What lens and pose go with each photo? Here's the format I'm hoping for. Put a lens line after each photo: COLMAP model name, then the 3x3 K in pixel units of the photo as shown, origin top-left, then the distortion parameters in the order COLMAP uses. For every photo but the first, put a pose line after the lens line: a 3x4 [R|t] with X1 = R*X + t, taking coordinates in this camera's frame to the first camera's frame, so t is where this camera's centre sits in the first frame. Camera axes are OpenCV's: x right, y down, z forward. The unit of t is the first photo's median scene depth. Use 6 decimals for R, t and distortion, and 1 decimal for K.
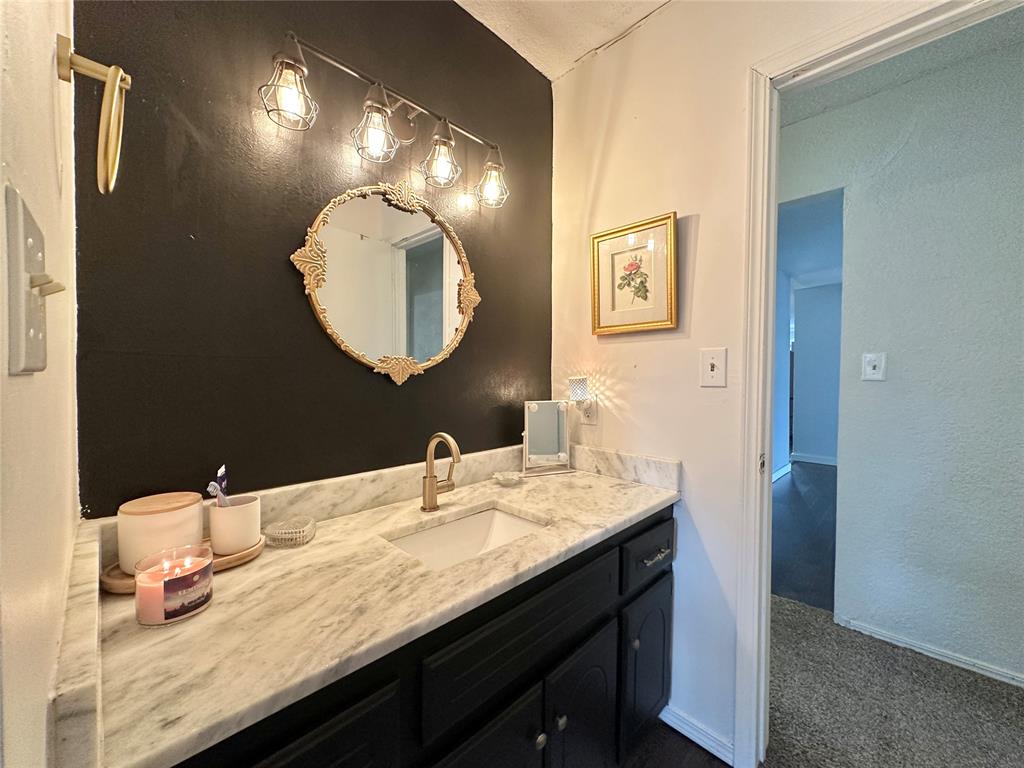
lens RADIAL K [[409.2, 0, 511.1], [0, 409.2, 382.9], [0, 0, 1]] dist [-0.002219, 0.000037]
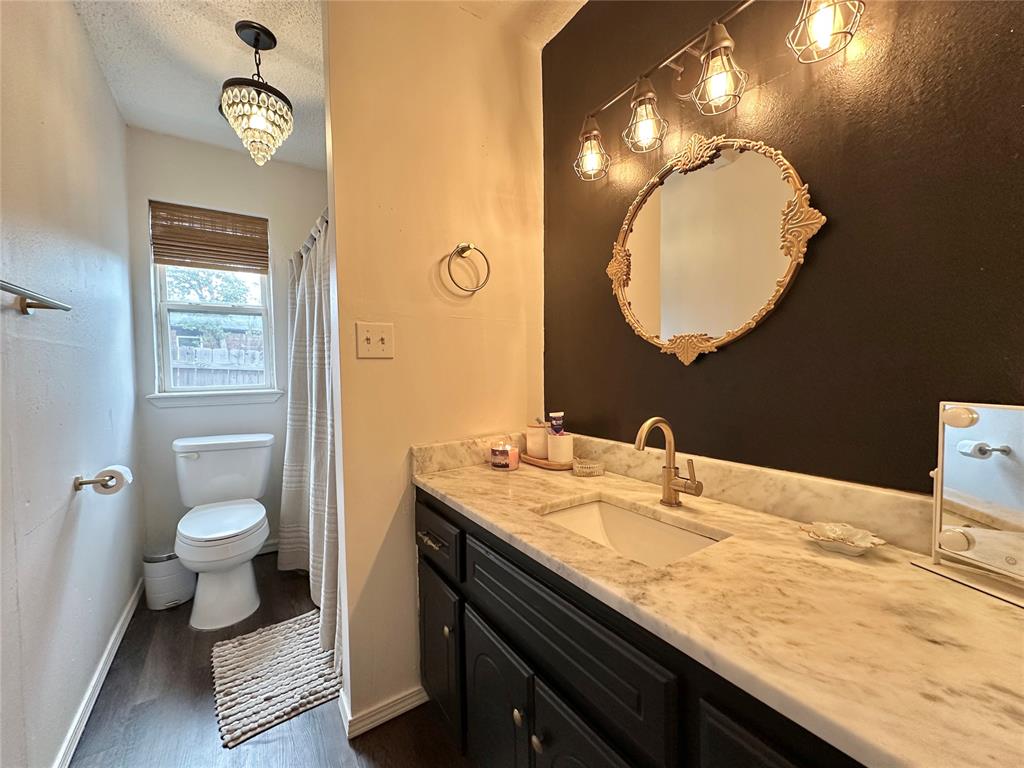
lens RADIAL K [[409.2, 0, 511.1], [0, 409.2, 382.9], [0, 0, 1]] dist [-0.002219, 0.000037]
pose [[-0.201182, 0.029825, -0.979100, 0.765302], [-0.009620, 0.999428, 0.032421, 0.020287], [0.979507, 0.015941, -0.200780, 0.866284]]
